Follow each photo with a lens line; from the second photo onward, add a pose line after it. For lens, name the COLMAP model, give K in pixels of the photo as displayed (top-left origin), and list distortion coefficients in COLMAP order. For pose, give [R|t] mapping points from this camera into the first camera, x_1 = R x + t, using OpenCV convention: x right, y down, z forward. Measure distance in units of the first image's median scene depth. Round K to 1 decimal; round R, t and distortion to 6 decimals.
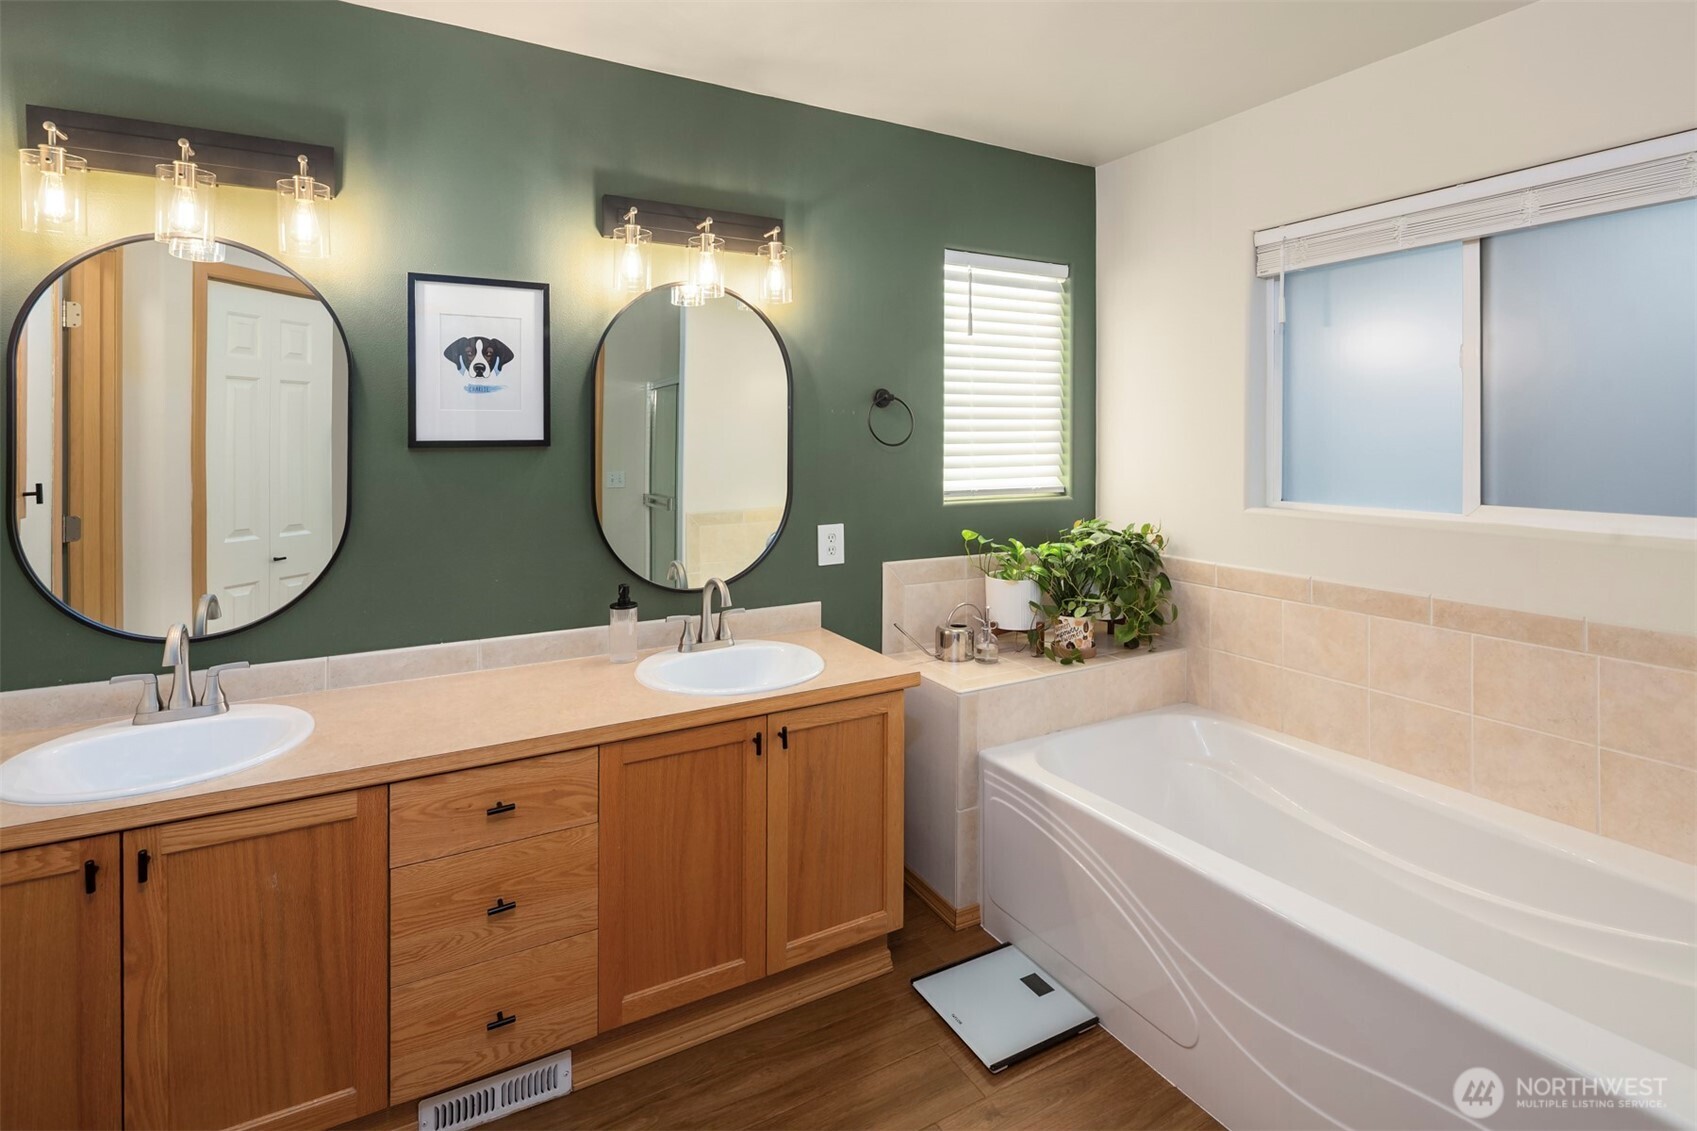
lens RADIAL K [[827.3, 0, 850.5], [0, 827.3, 432.2], [0, 0, 1]] dist [0.002747, -0.000958]
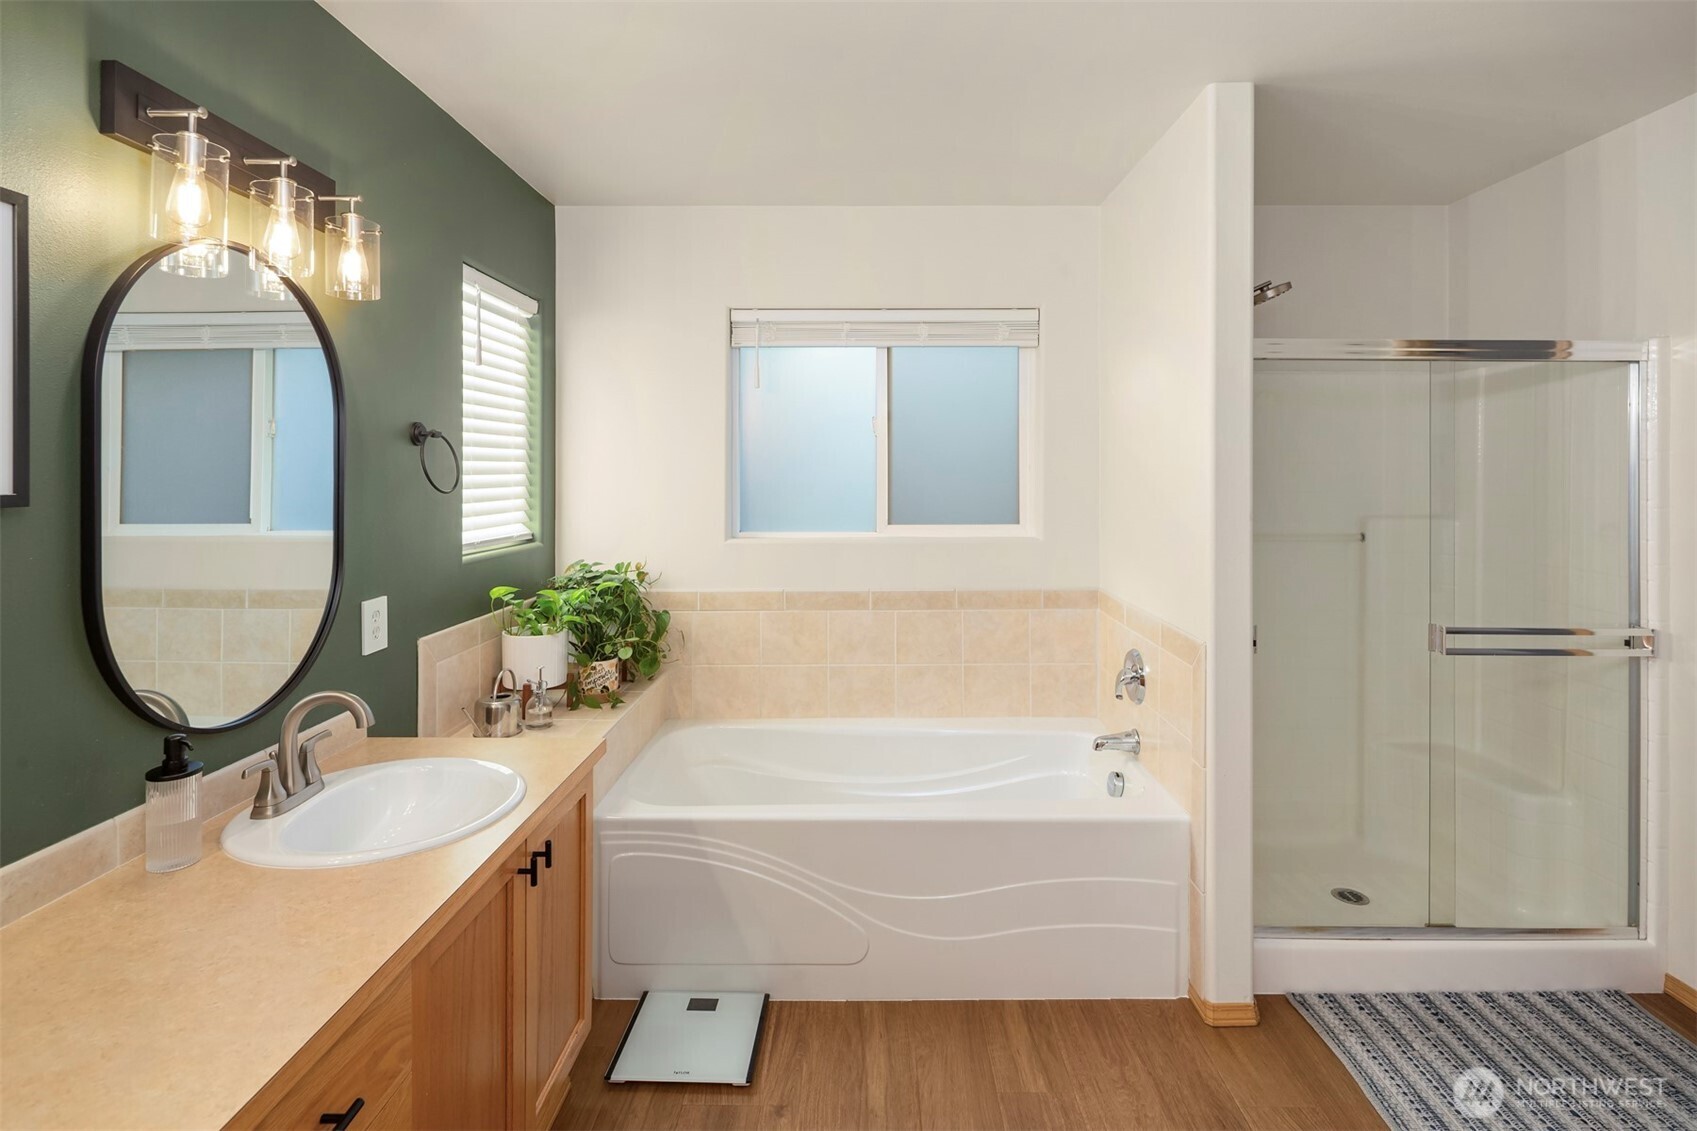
lens RADIAL K [[838.3, 0, 848.0], [0, 838.3, 468.2], [0, 0, 1]] dist [0.003072, 0.000347]
pose [[0.505049, 0.006608, 0.863066, -0.494188], [-0.002617, 0.999978, -0.006124, -0.004561], [-0.863087, 0.000835, 0.505055, 0.249587]]
